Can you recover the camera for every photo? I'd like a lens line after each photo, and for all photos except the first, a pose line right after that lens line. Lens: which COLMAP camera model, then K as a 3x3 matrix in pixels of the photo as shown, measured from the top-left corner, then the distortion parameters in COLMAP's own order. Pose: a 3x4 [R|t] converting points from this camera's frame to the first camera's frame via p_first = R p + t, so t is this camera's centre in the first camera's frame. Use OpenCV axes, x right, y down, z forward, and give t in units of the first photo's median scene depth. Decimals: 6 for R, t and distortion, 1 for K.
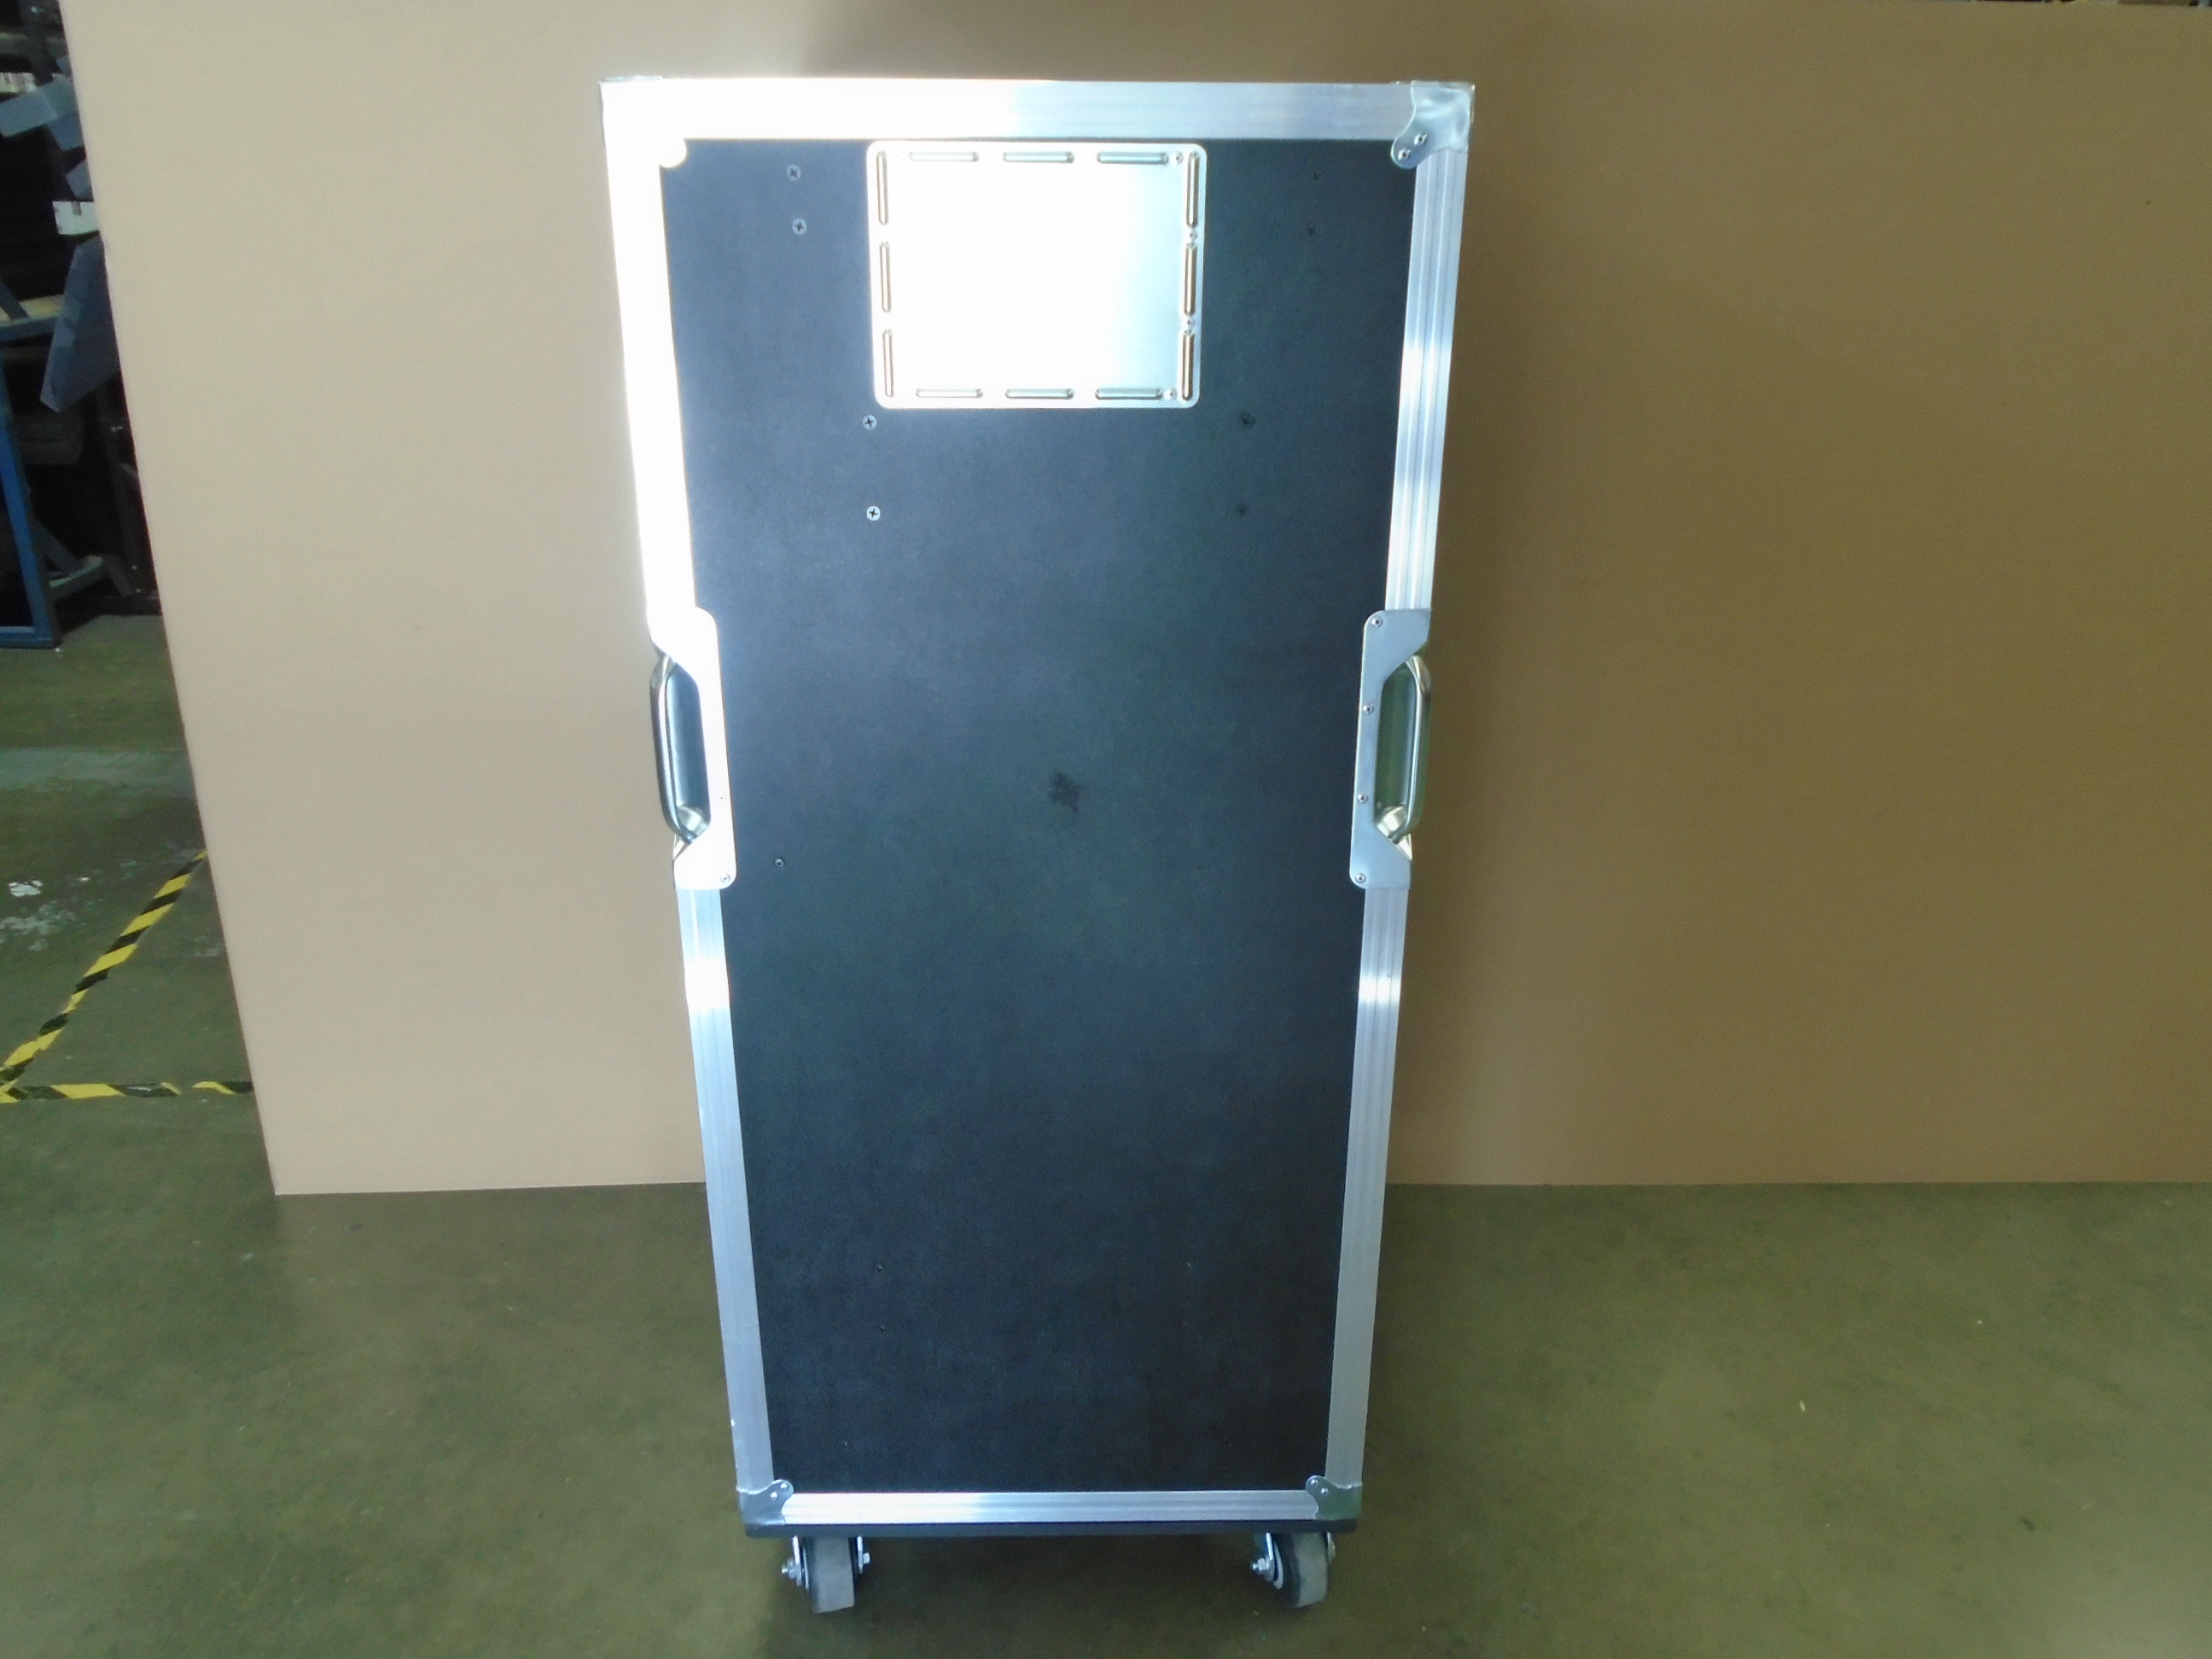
lens RADIAL K [[1710.1, 0, 1102.7], [0, 1710.1, 824.7], [0, 0, 1]] dist [-0.009101, 0.000871]
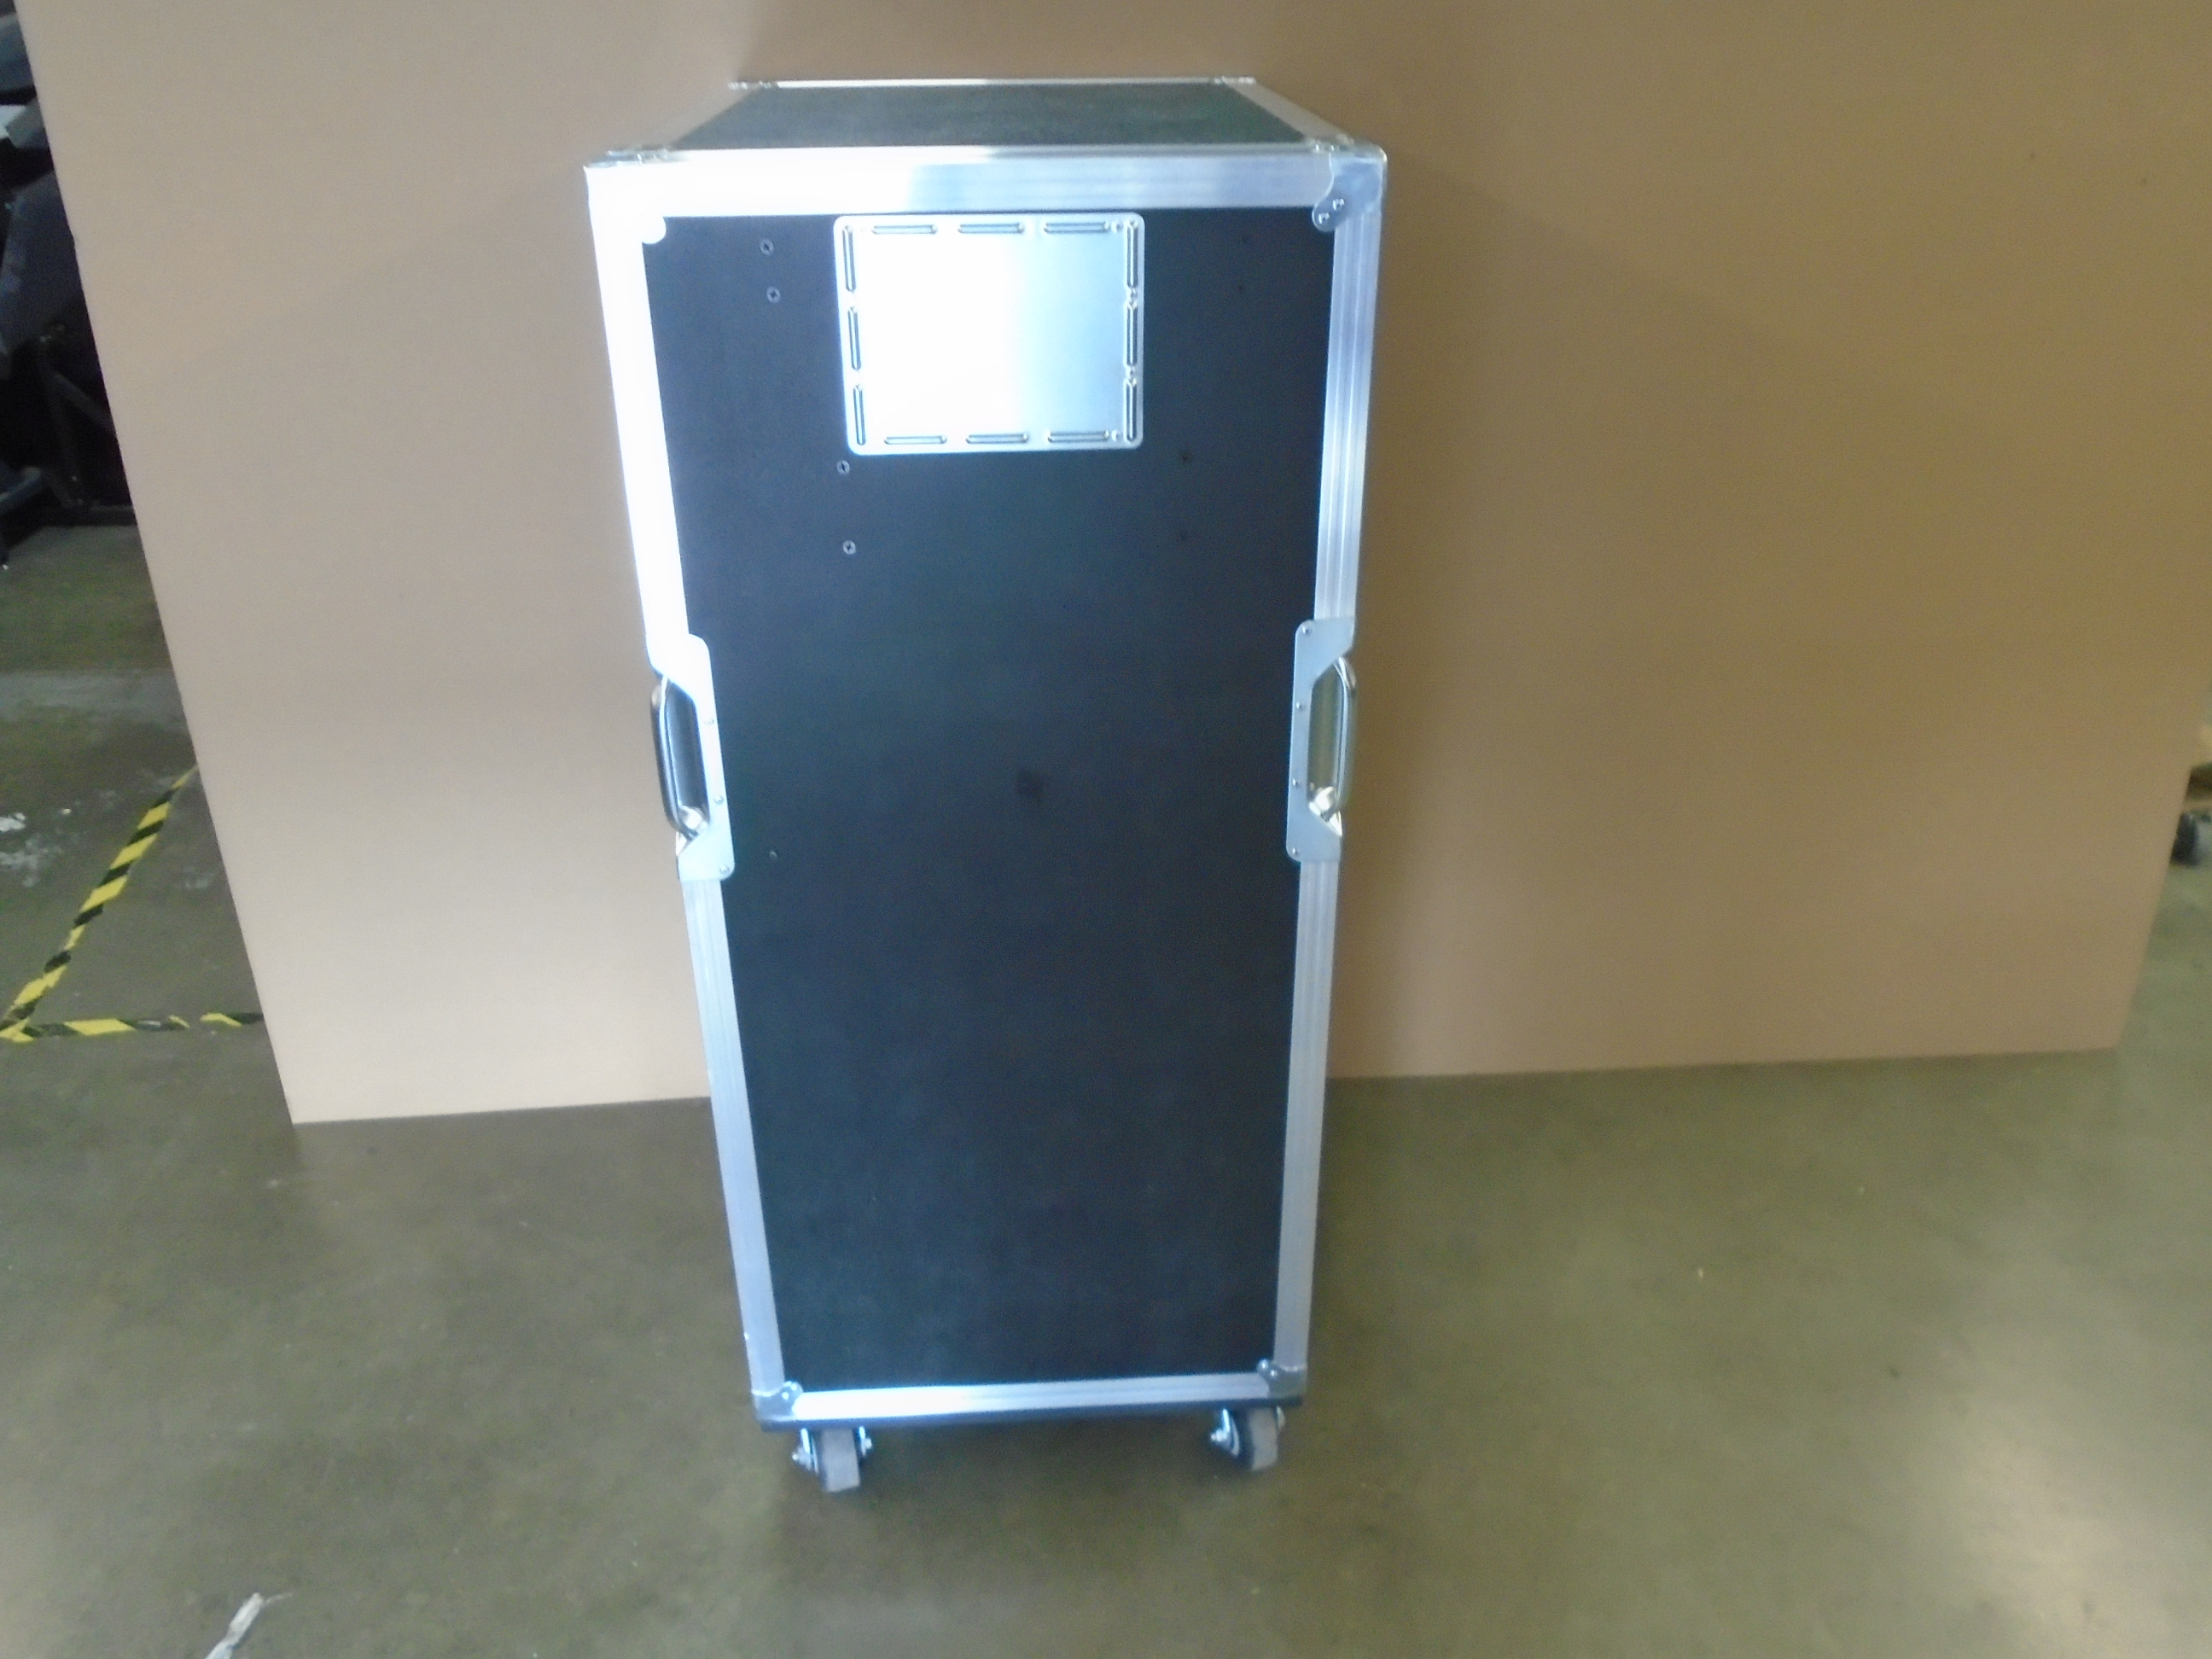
lens RADIAL K [[1710.1, 0, 1102.7], [0, 1710.1, 824.7], [0, 0, 1]] dist [-0.009101, 0.000871]
pose [[0.999168, -0.028090, 0.029570, -0.004716], [0.025274, 0.995473, 0.091625, -0.055116], [-0.032010, -0.090802, 0.995354, -0.063274]]
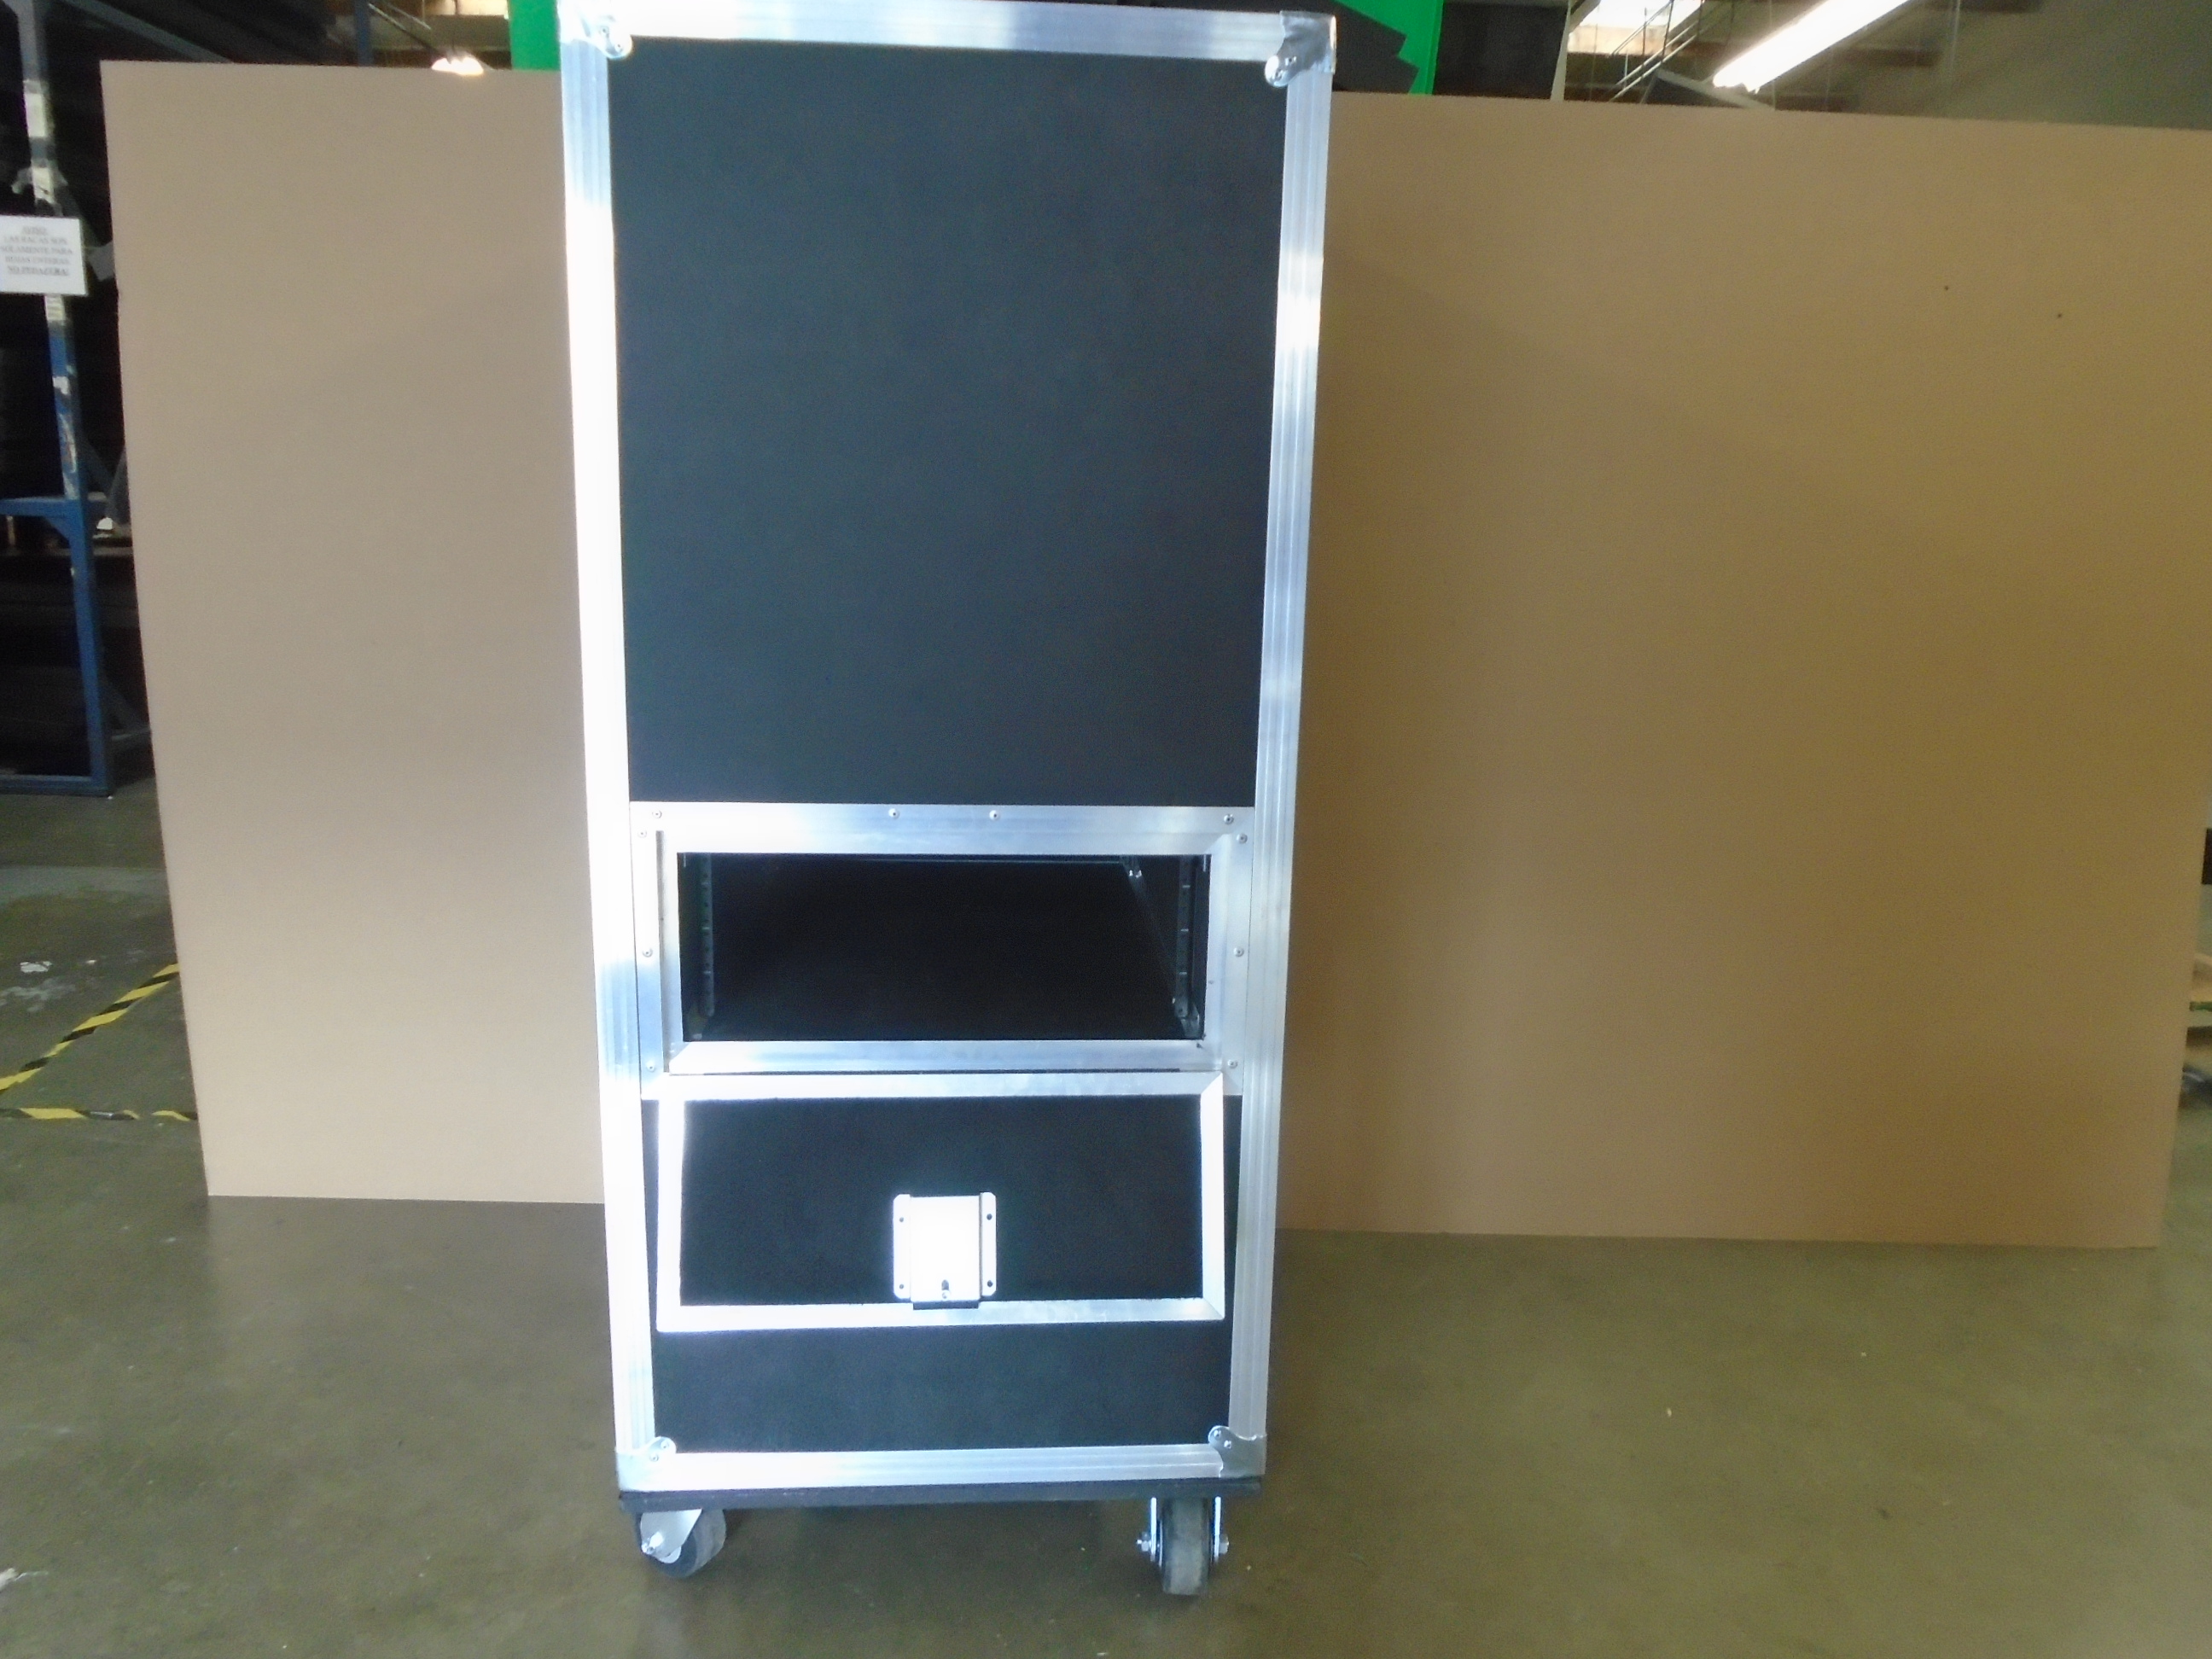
lens RADIAL K [[1710.1, 0, 1102.7], [0, 1710.1, 824.7], [0, 0, 1]] dist [-0.009101, 0.000871]
pose [[0.998917, 0.023671, -0.040066, 0.097528], [-0.030286, 0.984365, -0.173520, 0.161656], [0.035332, 0.174545, 0.984015, -0.043525]]
